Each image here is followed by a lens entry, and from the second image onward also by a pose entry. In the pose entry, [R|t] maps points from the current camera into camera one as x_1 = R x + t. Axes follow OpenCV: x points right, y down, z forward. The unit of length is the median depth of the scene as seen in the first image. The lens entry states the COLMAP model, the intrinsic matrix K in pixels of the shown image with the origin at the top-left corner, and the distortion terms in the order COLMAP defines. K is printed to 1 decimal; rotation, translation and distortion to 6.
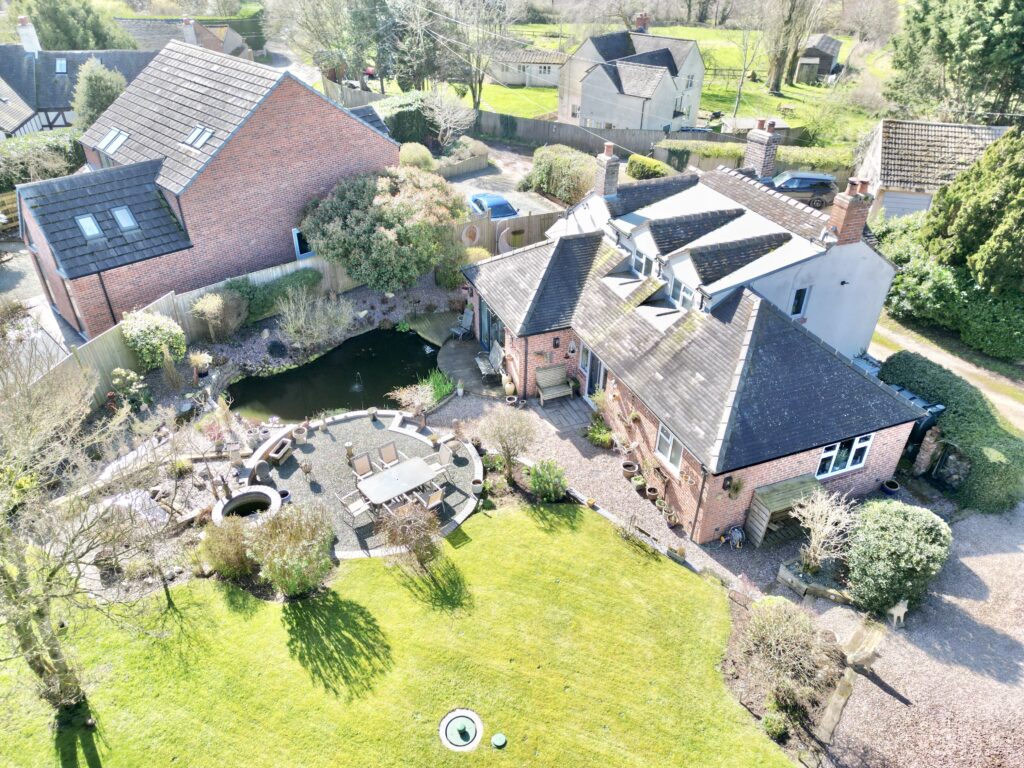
lens RADIAL K [[710.2, 0, 515.0], [0, 710.2, 393.4], [0, 0, 1]] dist [0.065291, -0.059685]
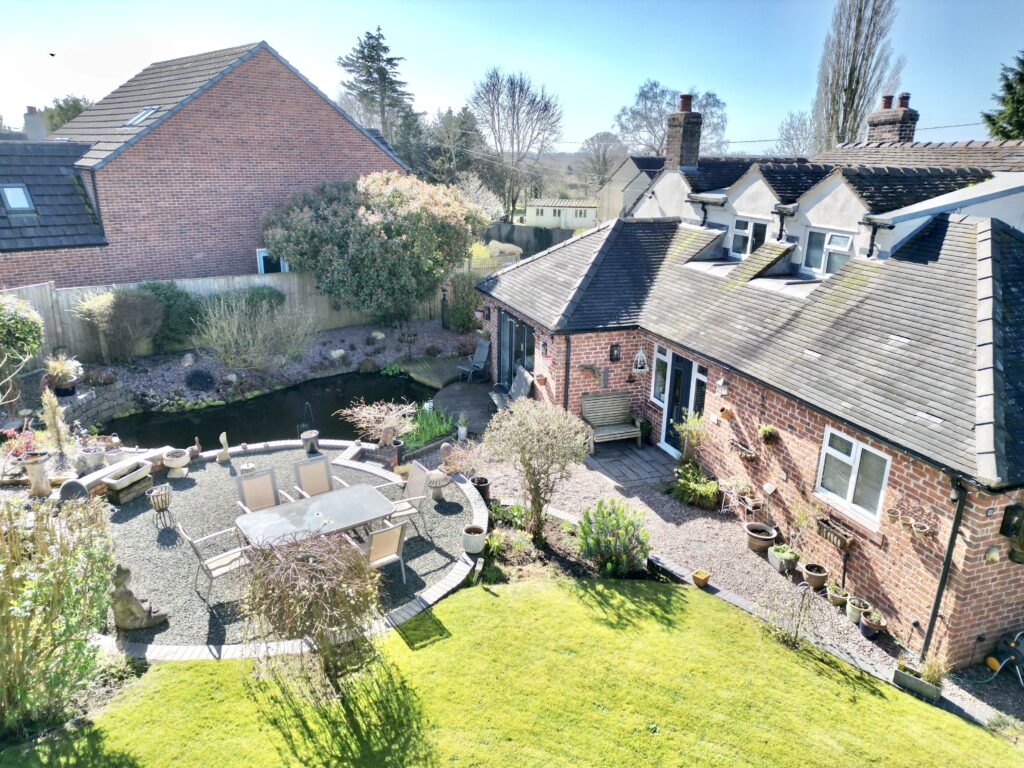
lens RADIAL K [[710.2, 0, 515.0], [0, 710.2, 393.4], [0, 0, 1]] dist [0.065291, -0.059685]
pose [[0.998797, 0.016652, -0.046124, -0.001453], [-0.028296, 0.963902, -0.264748, 0.142980], [0.040050, 0.265734, 0.963214, 0.415642]]
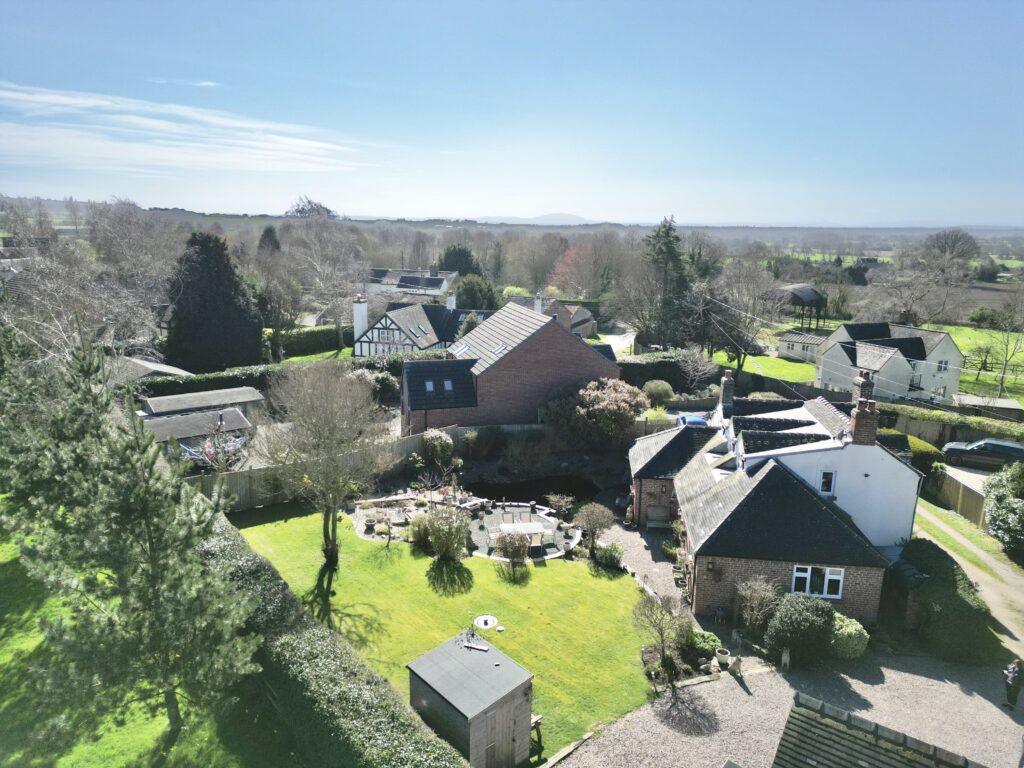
lens RADIAL K [[710.2, 0, 515.0], [0, 710.2, 393.4], [0, 0, 1]] dist [0.065291, -0.059685]
pose [[0.877464, 0.111100, -0.466598, 0.479165], [-0.270578, 0.917892, -0.290280, 0.271019], [0.396036, 0.380962, 0.835478, -0.443745]]
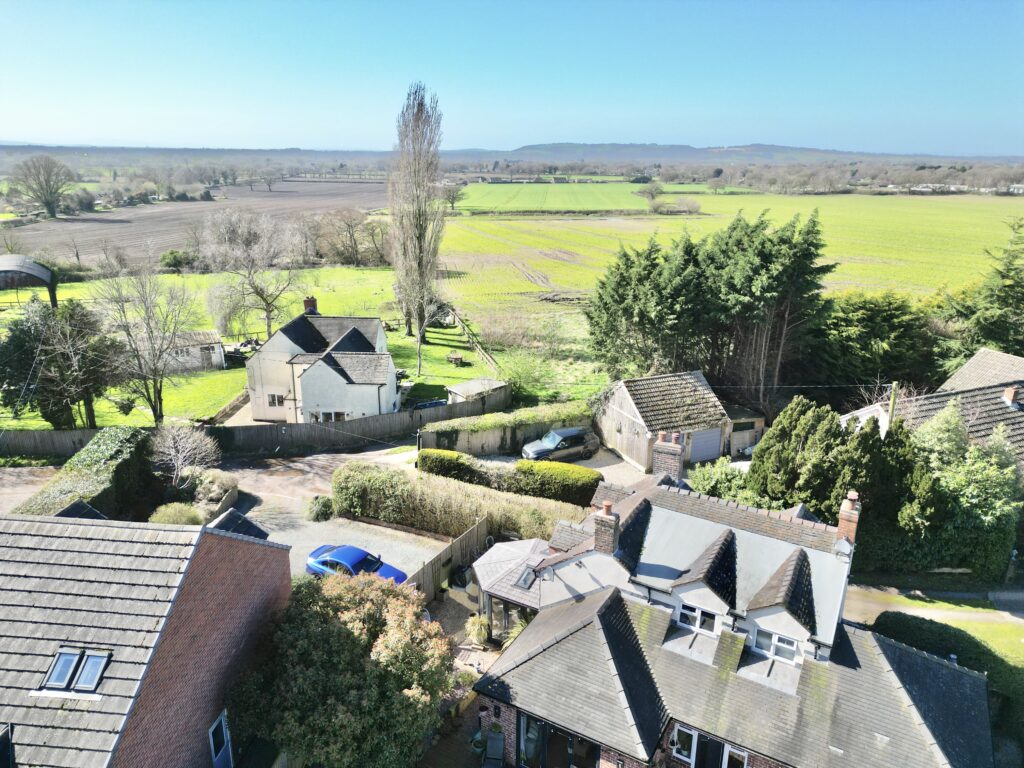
lens RADIAL K [[710.2, 0, 515.0], [0, 710.2, 393.4], [0, 0, 1]] dist [0.065291, -0.059685]
pose [[0.792484, -0.197249, 0.577115, -0.532894], [0.341252, 0.927677, -0.151534, -0.416536], [-0.505486, 0.317030, 0.802481, 0.268893]]
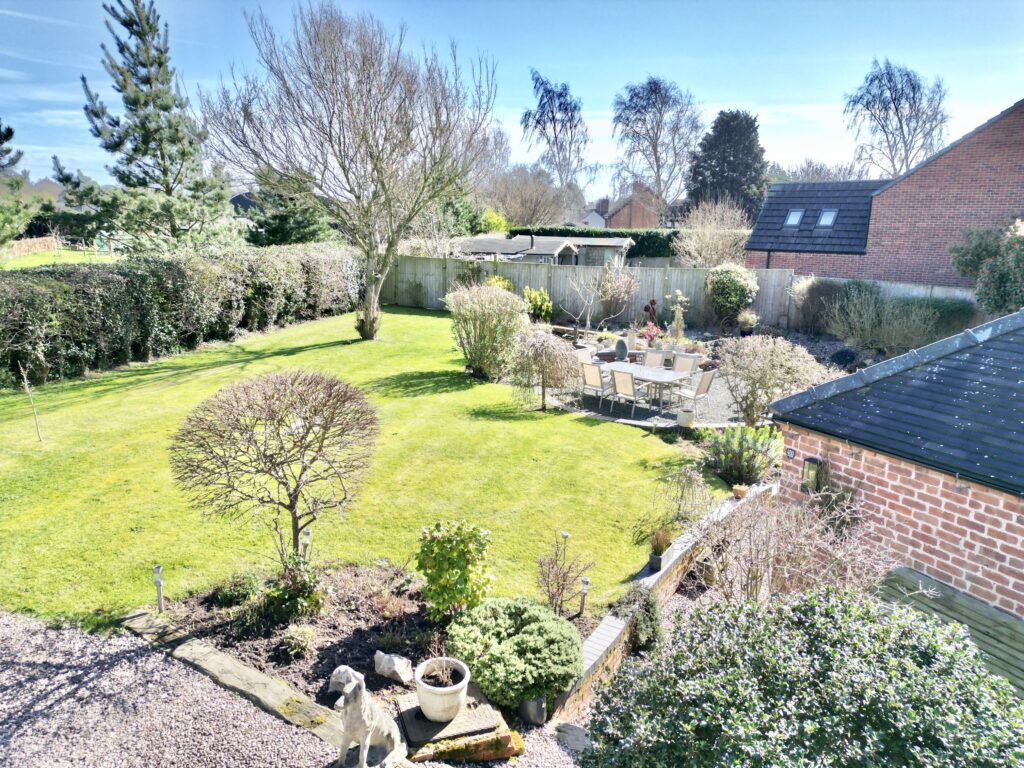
lens RADIAL K [[710.2, 0, 515.0], [0, 710.2, 393.4], [0, 0, 1]] dist [0.065291, -0.059685]
pose [[0.120754, 0.224073, -0.967062, 0.523356], [-0.564396, 0.816910, 0.118808, 0.106993], [0.816624, 0.531460, 0.225112, 0.599995]]
